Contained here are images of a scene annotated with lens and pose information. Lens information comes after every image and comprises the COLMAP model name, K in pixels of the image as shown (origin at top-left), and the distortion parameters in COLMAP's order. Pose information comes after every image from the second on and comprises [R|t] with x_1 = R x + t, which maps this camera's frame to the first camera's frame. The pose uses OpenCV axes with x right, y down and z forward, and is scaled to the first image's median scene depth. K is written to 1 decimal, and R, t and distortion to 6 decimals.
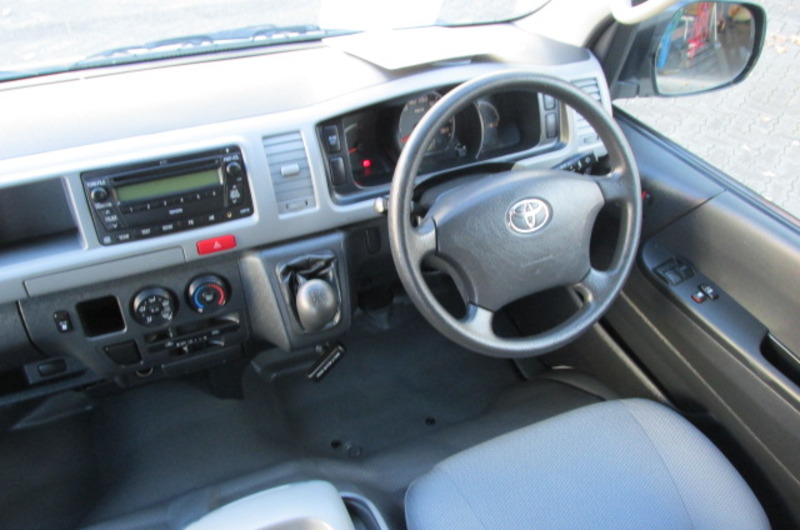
lens RADIAL K [[674.1, 0, 423.1], [0, 674.1, 277.5], [0, 0, 1]] dist [-0.033288, 0.013091]
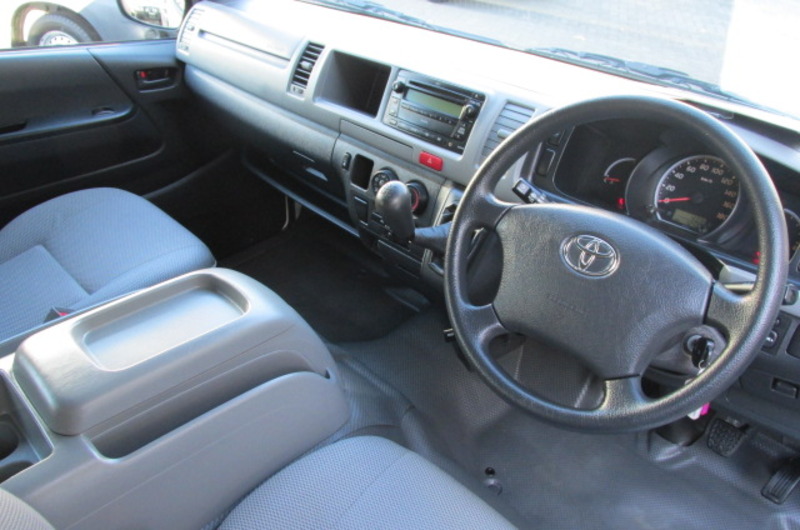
lens RADIAL K [[674.1, 0, 393.9], [0, 674.1, 262.3], [0, 0, 1]] dist [-0.033288, 0.013091]
pose [[0.336399, 0.458415, -0.822612, 0.739854], [-0.640626, 0.751653, 0.156894, -0.058554], [0.690241, 0.474208, 0.546528, 0.369774]]
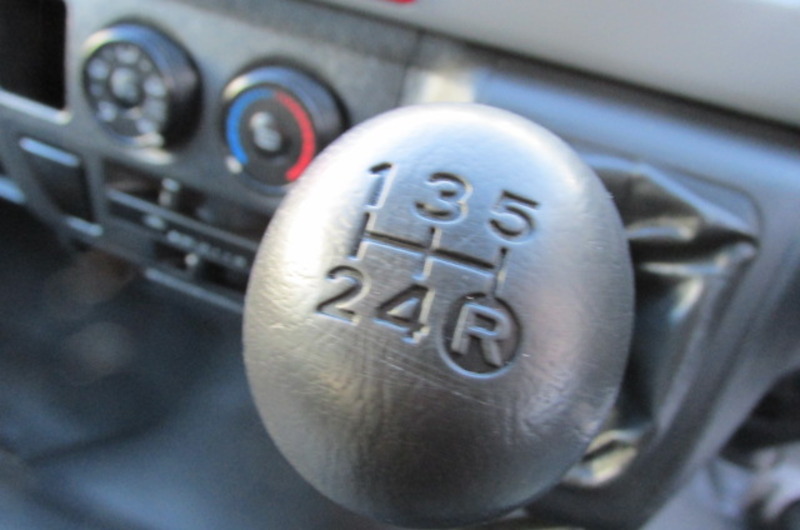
lens RADIAL K [[674.1, 0, 401.3], [0, 674.1, 272.5], [0, 0, 1]] dist [-0.033288, 0.013091]
pose [[0.701760, 0.504070, -0.503434, -0.099642], [-0.533534, 0.840142, 0.097485, 0.019161], [0.472095, 0.200188, 0.858517, 0.792805]]
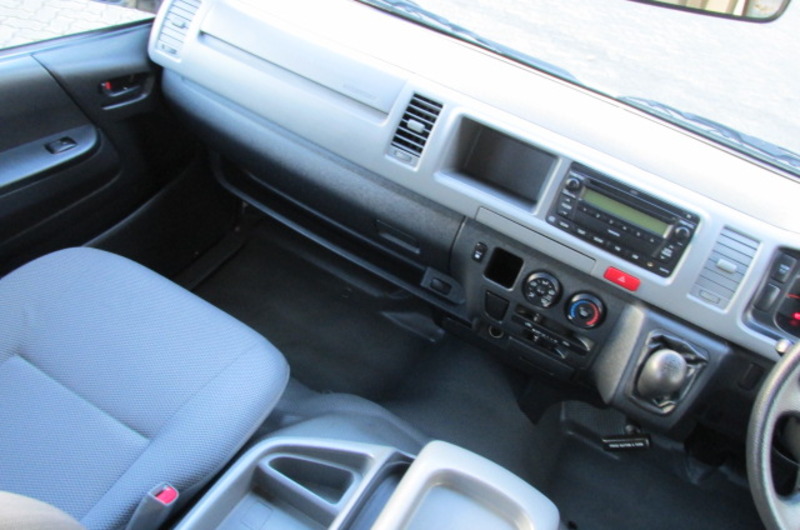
lens RADIAL K [[674.1, 0, 407.5], [0, 674.1, 270.4], [0, 0, 1]] dist [-0.033288, 0.013091]
pose [[0.621343, 0.570809, -0.536759, 0.050501], [-0.647331, 0.759937, 0.058807, 0.099091], [0.441471, 0.310921, 0.841684, -0.068315]]
